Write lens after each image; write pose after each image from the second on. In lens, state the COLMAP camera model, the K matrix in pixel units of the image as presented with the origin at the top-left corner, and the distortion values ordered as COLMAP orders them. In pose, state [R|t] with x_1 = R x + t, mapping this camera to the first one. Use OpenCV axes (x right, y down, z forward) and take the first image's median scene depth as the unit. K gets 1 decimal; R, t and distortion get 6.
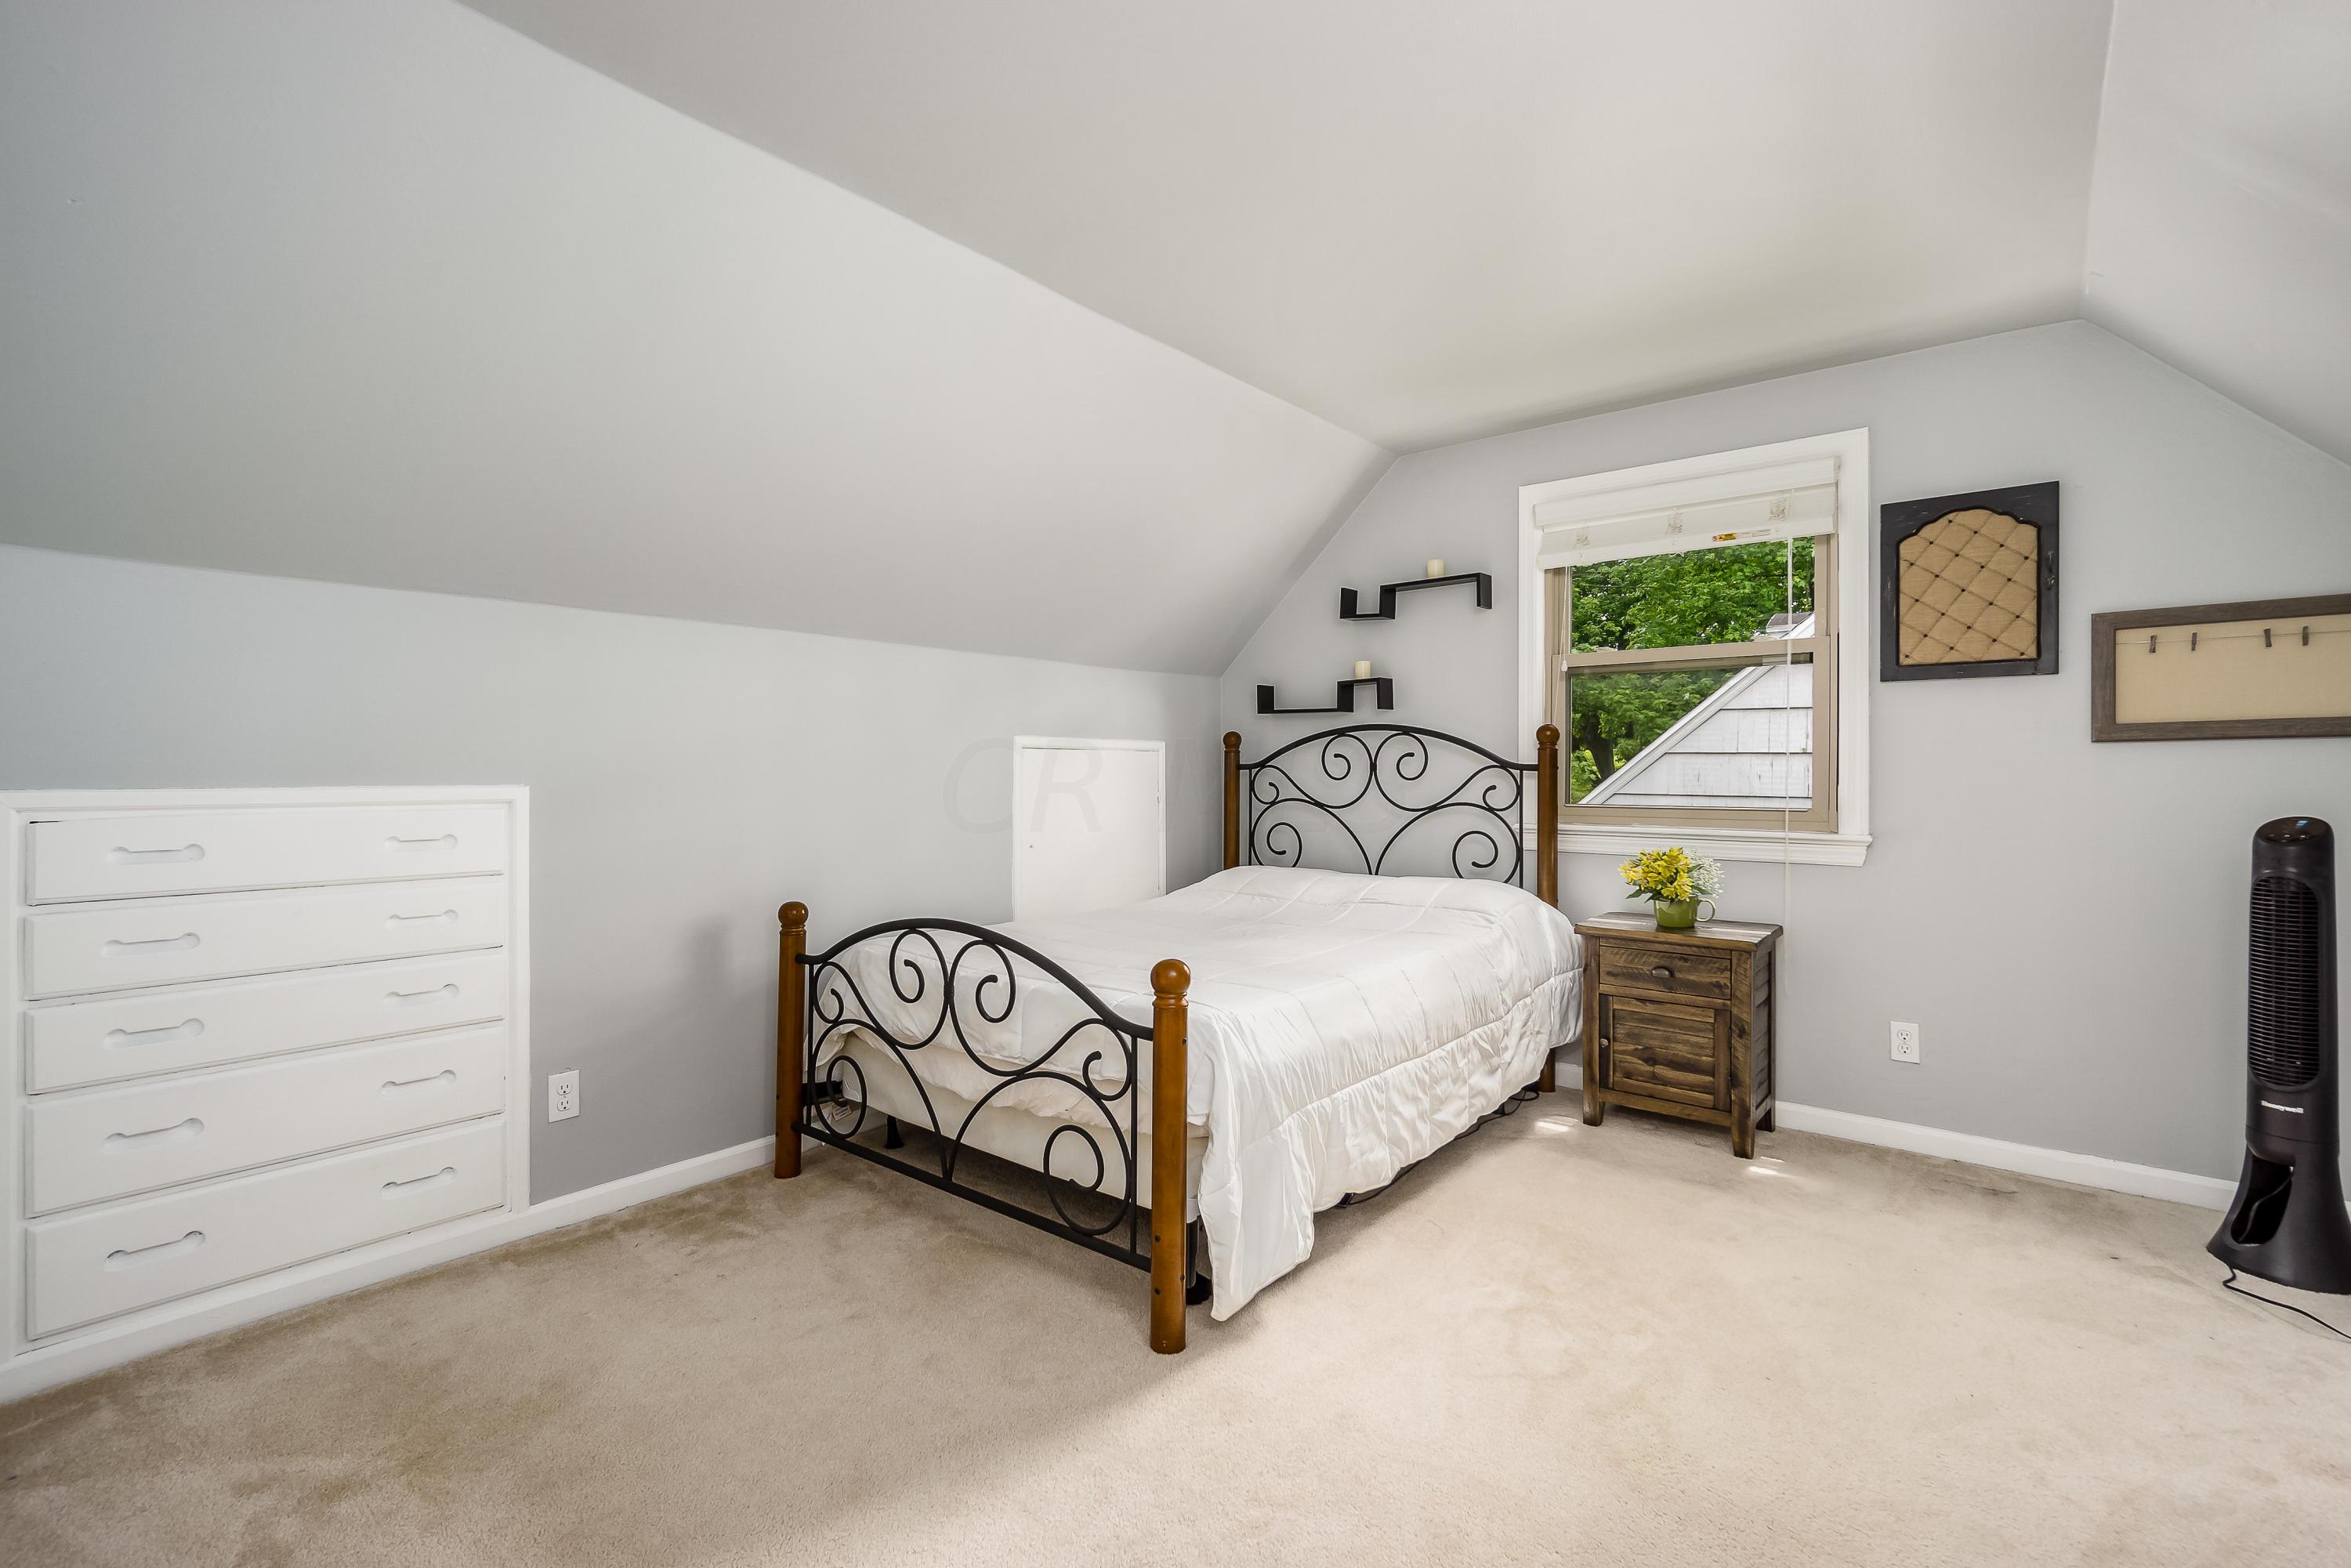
lens RADIAL K [[1040.1, 0, 1168.7], [0, 1040.1, 764.5], [0, 0, 1]] dist [-0.002245, -0.000053]
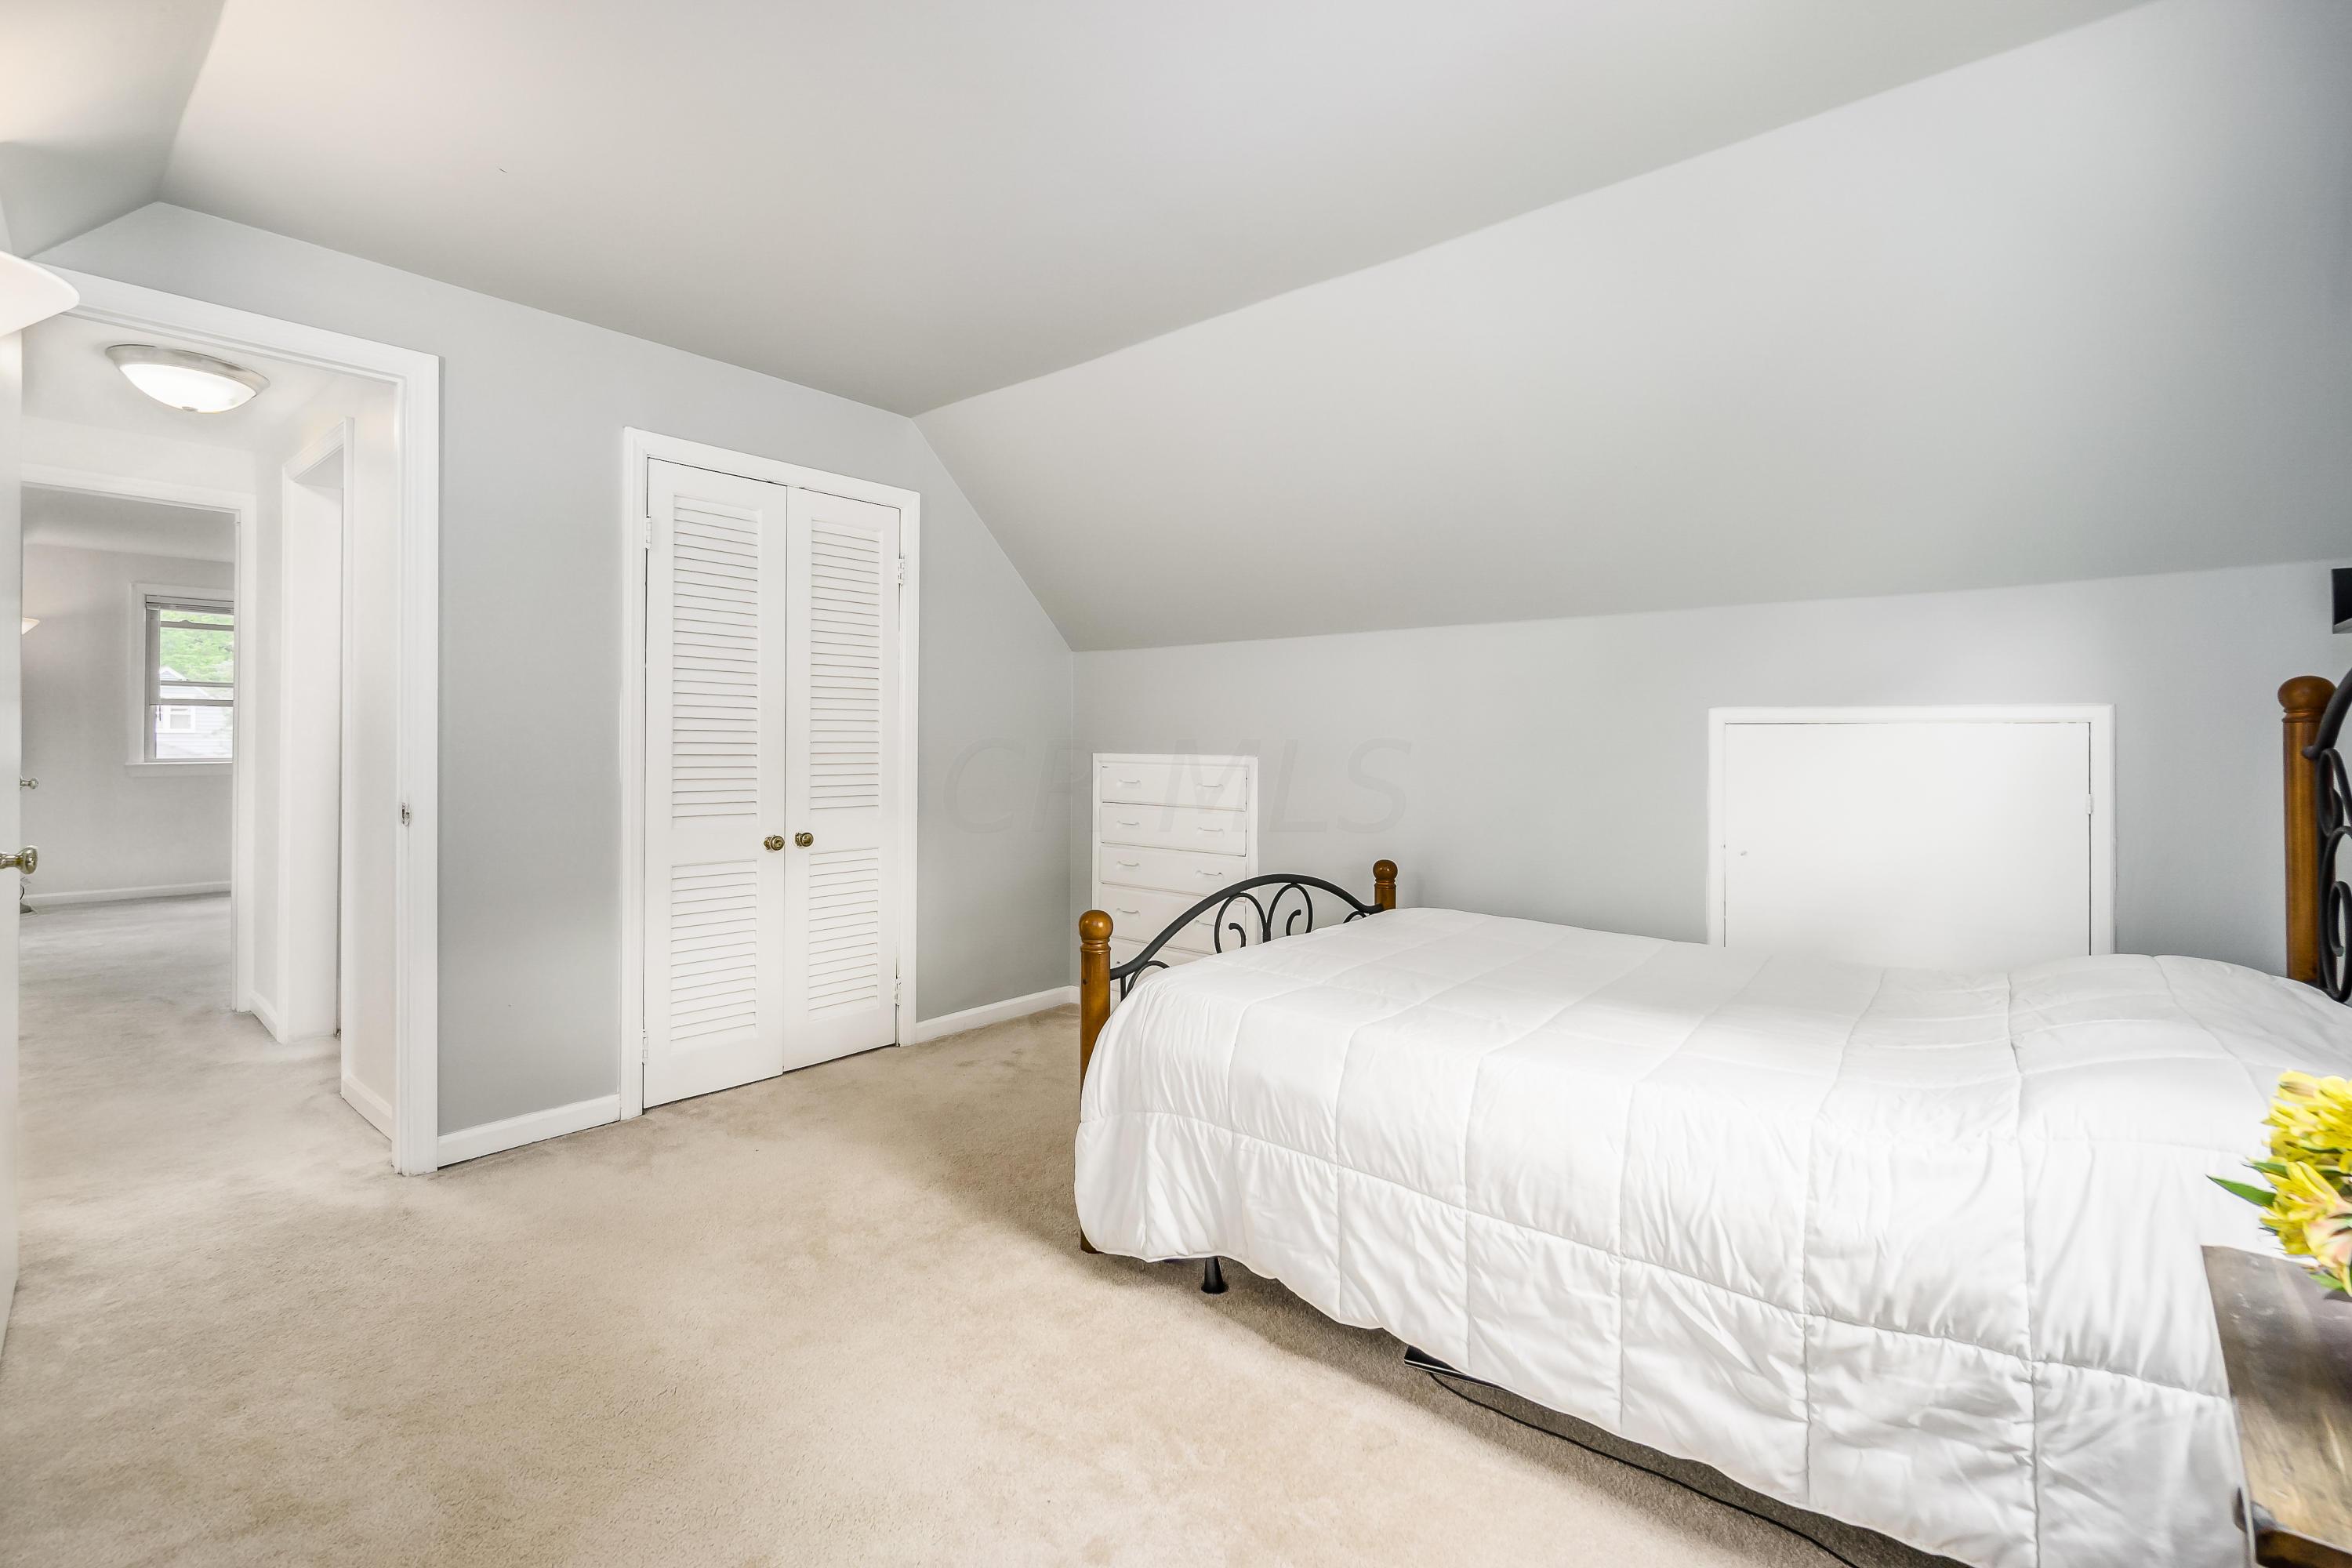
lens RADIAL K [[1040.6, 0, 1169.2], [0, 1040.6, 764.5], [0, 0, 1]] dist [-0.002245, -0.000053]
pose [[-0.015082, 0.019221, -0.999702, 0.919149], [-0.007719, 0.999783, 0.019339, 0.003647], [0.999856, 0.008008, -0.014931, 0.882915]]
